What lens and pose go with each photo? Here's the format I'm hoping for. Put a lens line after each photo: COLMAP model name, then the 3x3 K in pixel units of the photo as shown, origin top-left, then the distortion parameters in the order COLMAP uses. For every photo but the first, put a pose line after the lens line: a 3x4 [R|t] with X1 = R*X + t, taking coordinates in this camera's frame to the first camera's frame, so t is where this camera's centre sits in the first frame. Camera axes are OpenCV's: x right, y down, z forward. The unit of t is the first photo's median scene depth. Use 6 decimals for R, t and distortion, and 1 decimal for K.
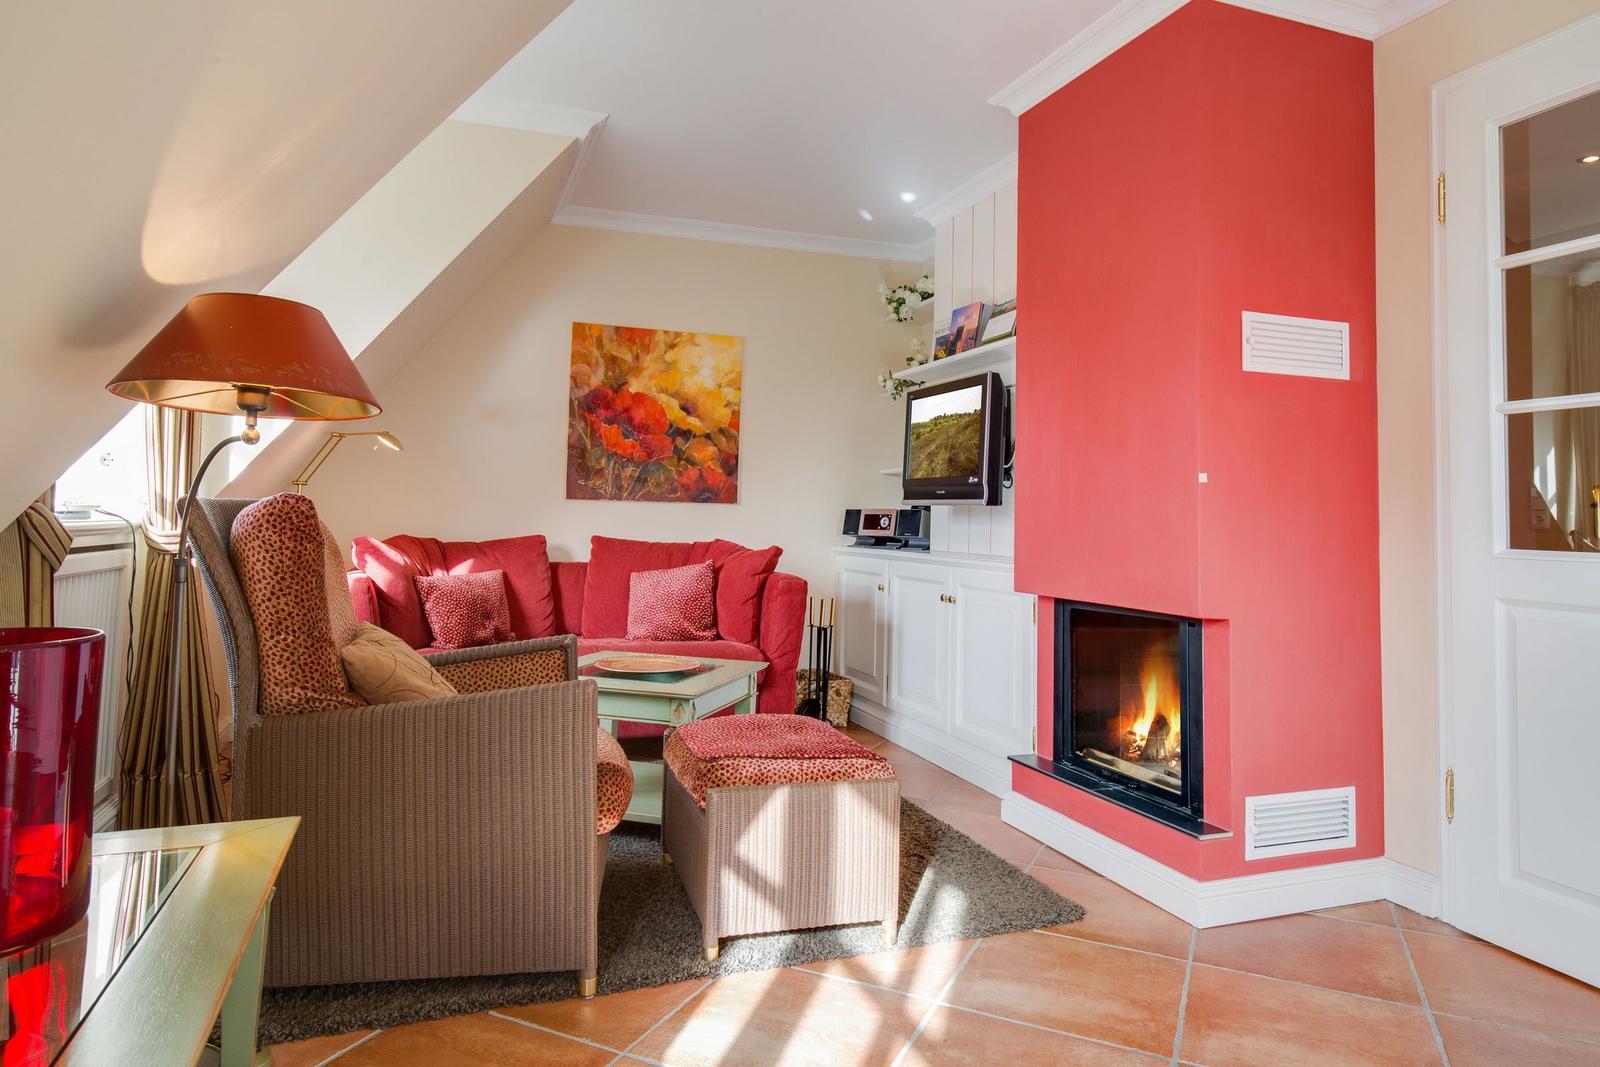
lens RADIAL K [[971.7, 0, 797.7], [0, 971.7, 464.5], [0, 0, 1]] dist [-0.004127, -0.000880]
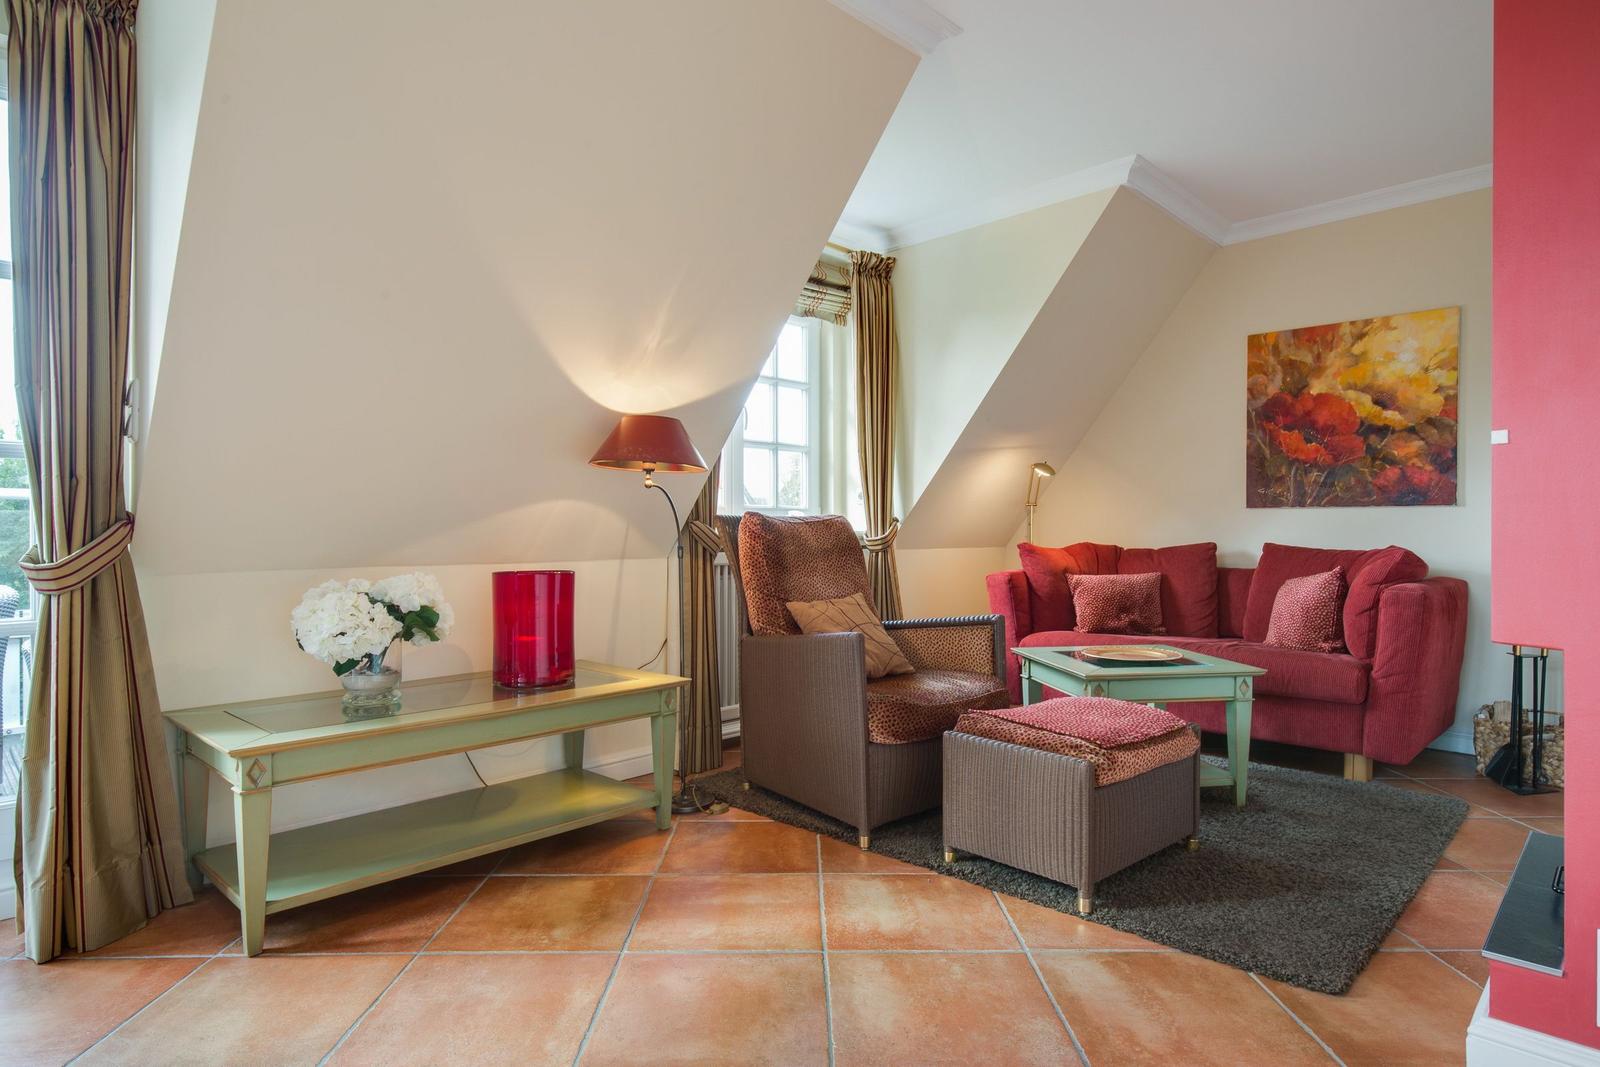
lens RADIAL K [[895.0, 0, 800.0], [0, 895.0, 533.5], [0, 0, 1]] dist [-0.007991, -0.000768]
pose [[0.425952, -0.016670, -0.904592, 0.413599], [0.059788, 0.998163, 0.009759, 0.024423], [0.902768, -0.058240, 0.426167, 0.157827]]
